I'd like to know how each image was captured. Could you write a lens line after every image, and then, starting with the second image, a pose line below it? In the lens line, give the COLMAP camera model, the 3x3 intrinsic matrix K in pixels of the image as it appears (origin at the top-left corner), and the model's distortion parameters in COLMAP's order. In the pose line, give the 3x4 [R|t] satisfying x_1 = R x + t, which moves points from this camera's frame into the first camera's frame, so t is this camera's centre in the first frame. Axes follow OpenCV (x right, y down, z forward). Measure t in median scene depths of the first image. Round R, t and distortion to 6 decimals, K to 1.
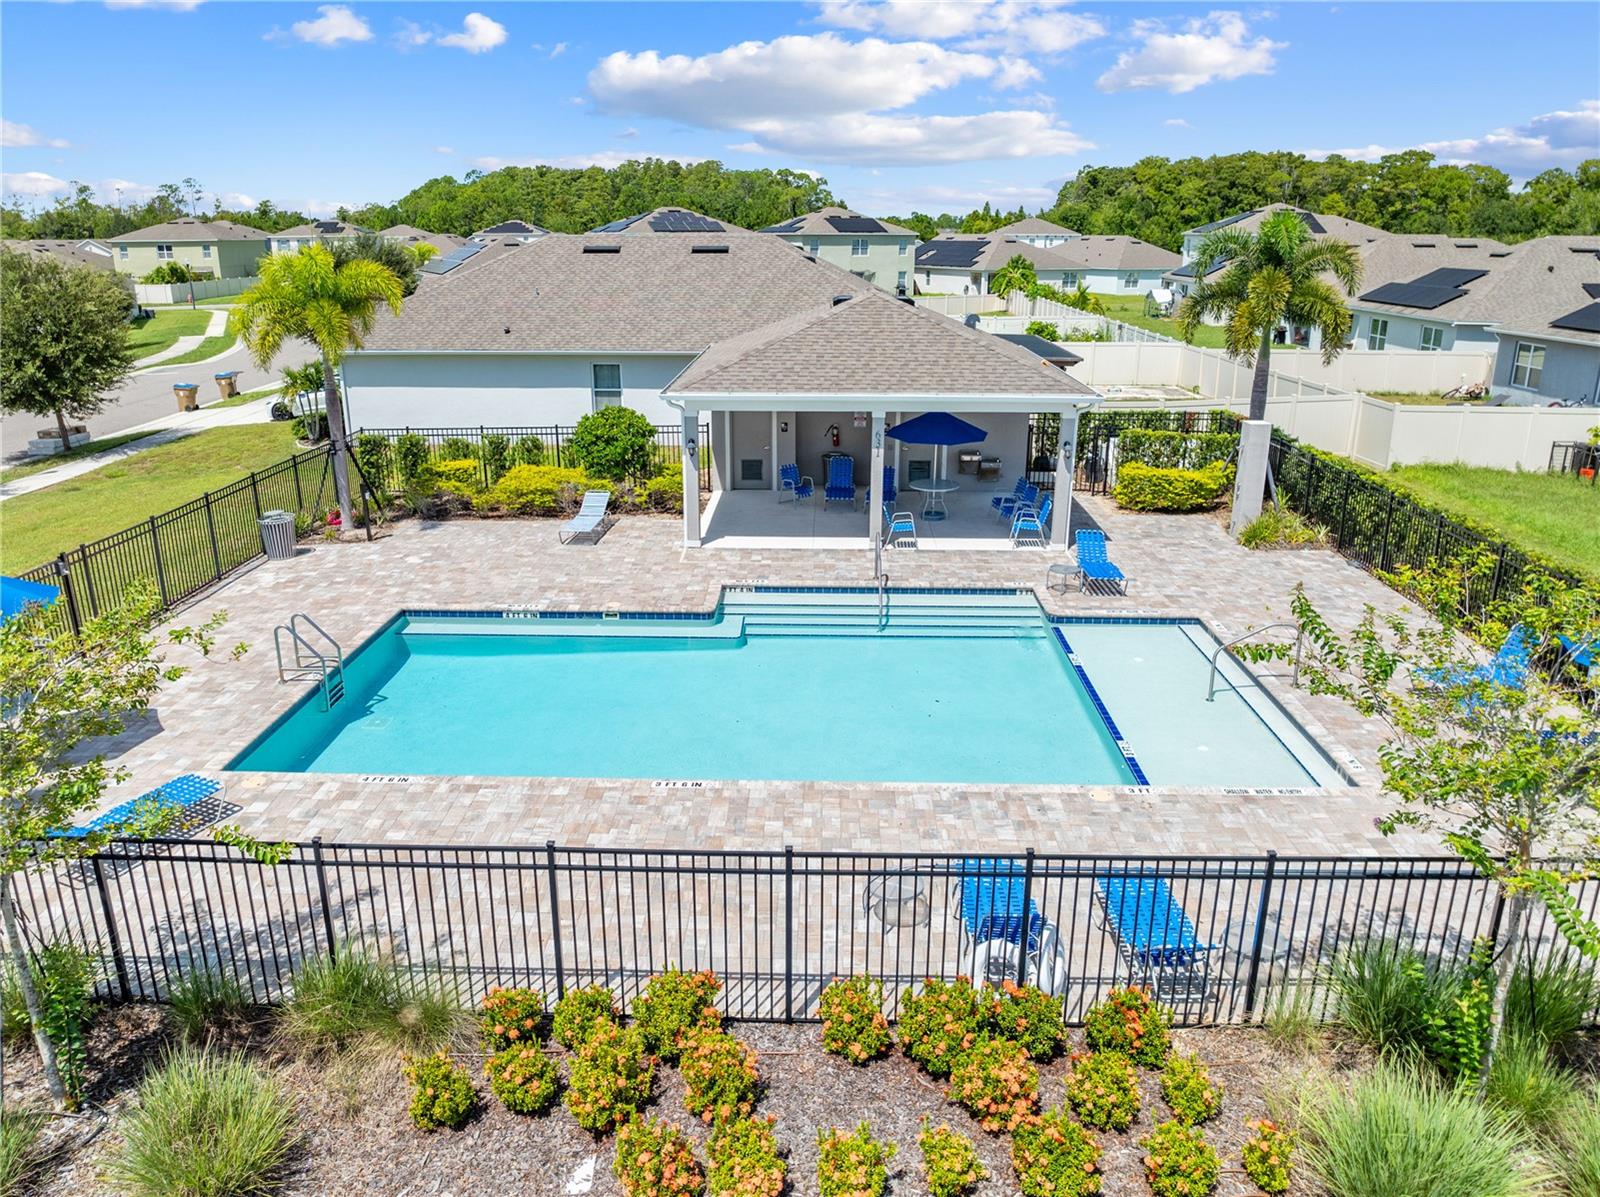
lens RADIAL K [[1142.5, 0, 800.0], [0, 1142.5, 598.5], [0, 0, 1]] dist [-0.033642, -0.000559]
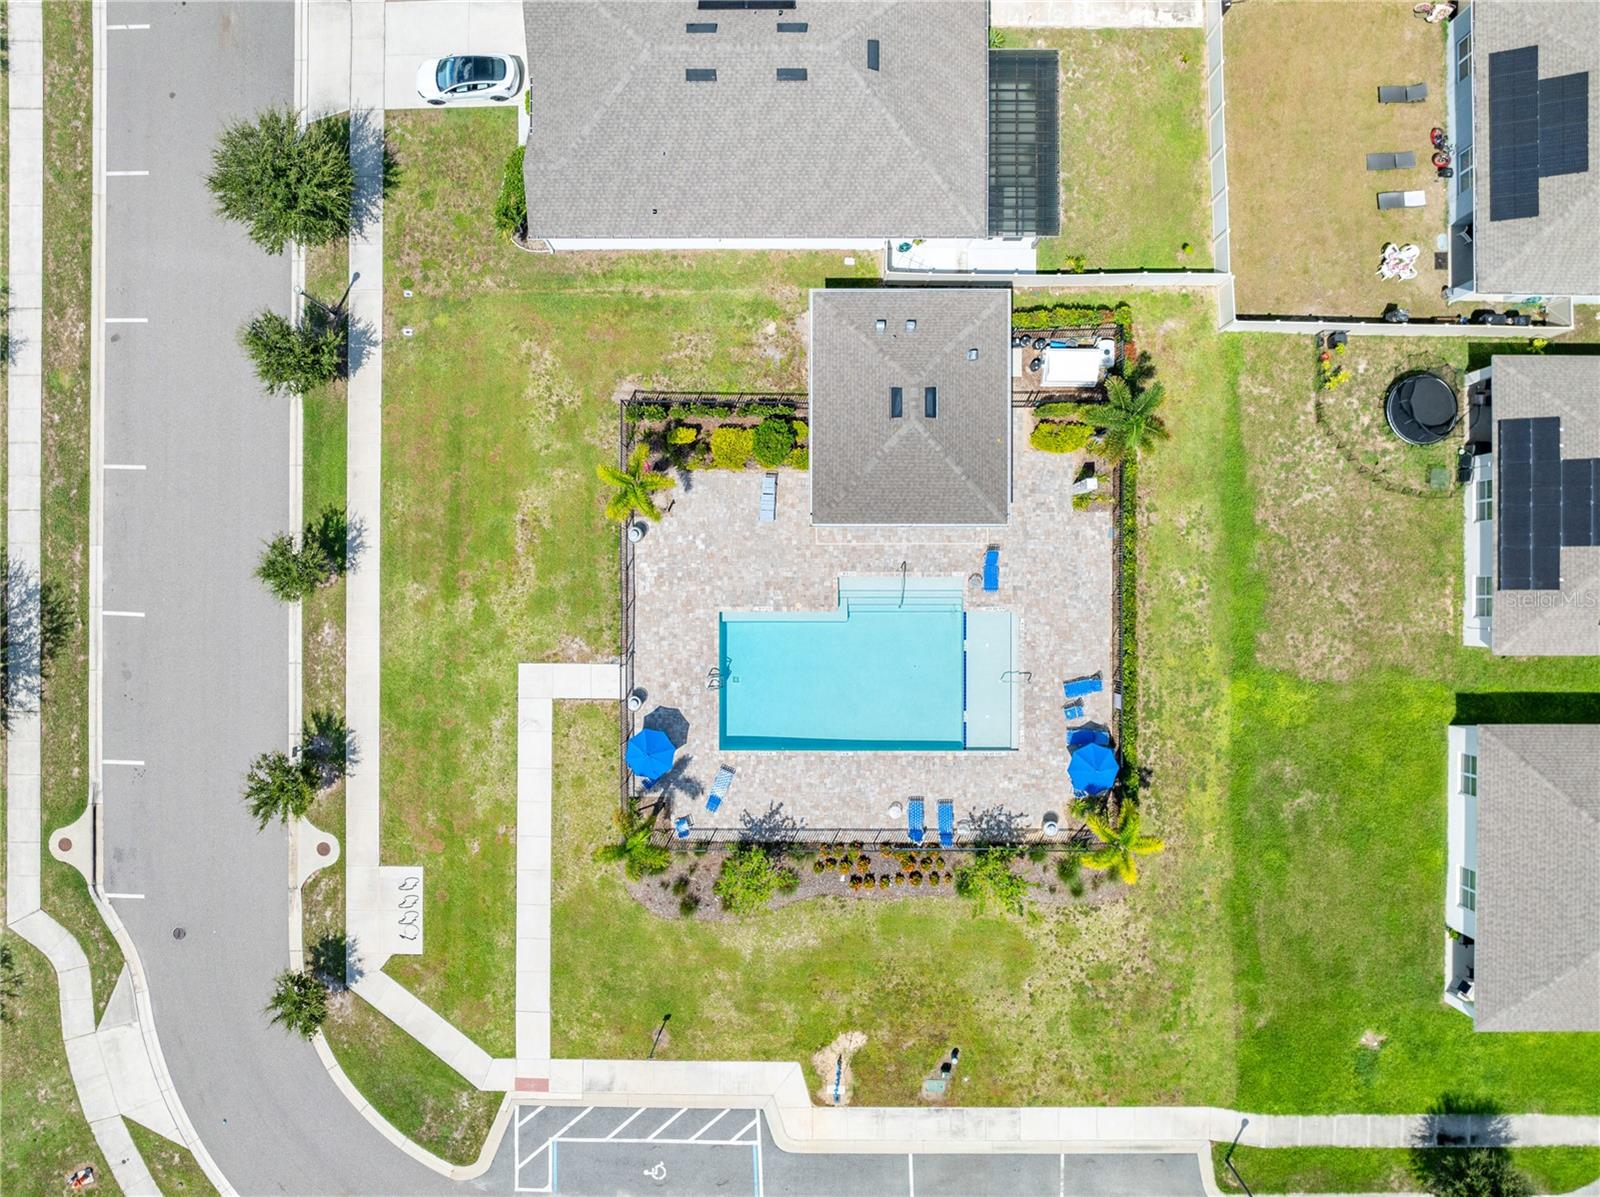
lens RADIAL K [[1142.5, 0, 800.0], [0, 1142.5, 598.5], [0, 0, 1]] dist [-0.033642, -0.000559]
pose [[0.999721, -0.023509, -0.002480, -0.143718], [0.009392, 0.298727, 0.954292, -2.333135], [-0.021693, -0.954049, 0.298864, 0.217501]]
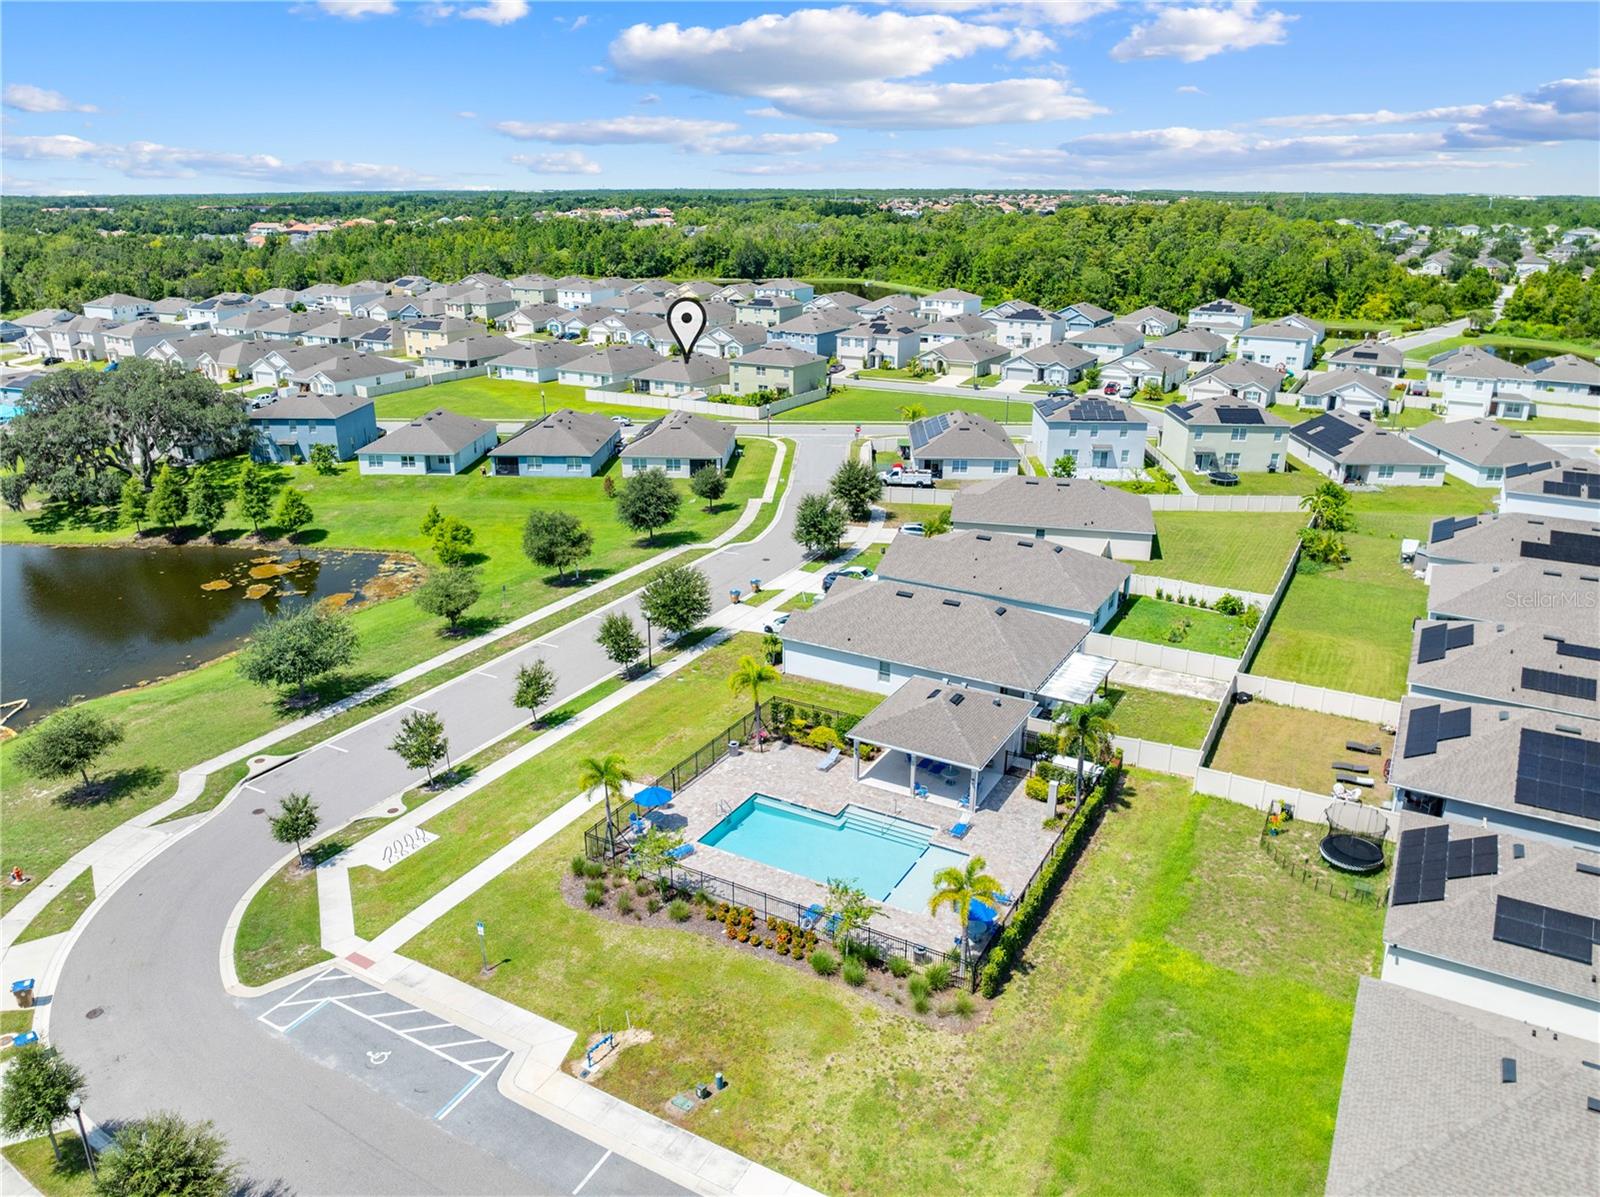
lens RADIAL K [[1163.2, 0, 800.0], [0, 1163.2, 598.5], [0, 0, 1]] dist [-0.010104, -0.044026]
pose [[0.884123, 0.156848, -0.440143, 1.143189], [-0.141338, 0.987621, 0.068038, -0.773516], [0.445366, 0.002055, 0.895346, -1.950842]]
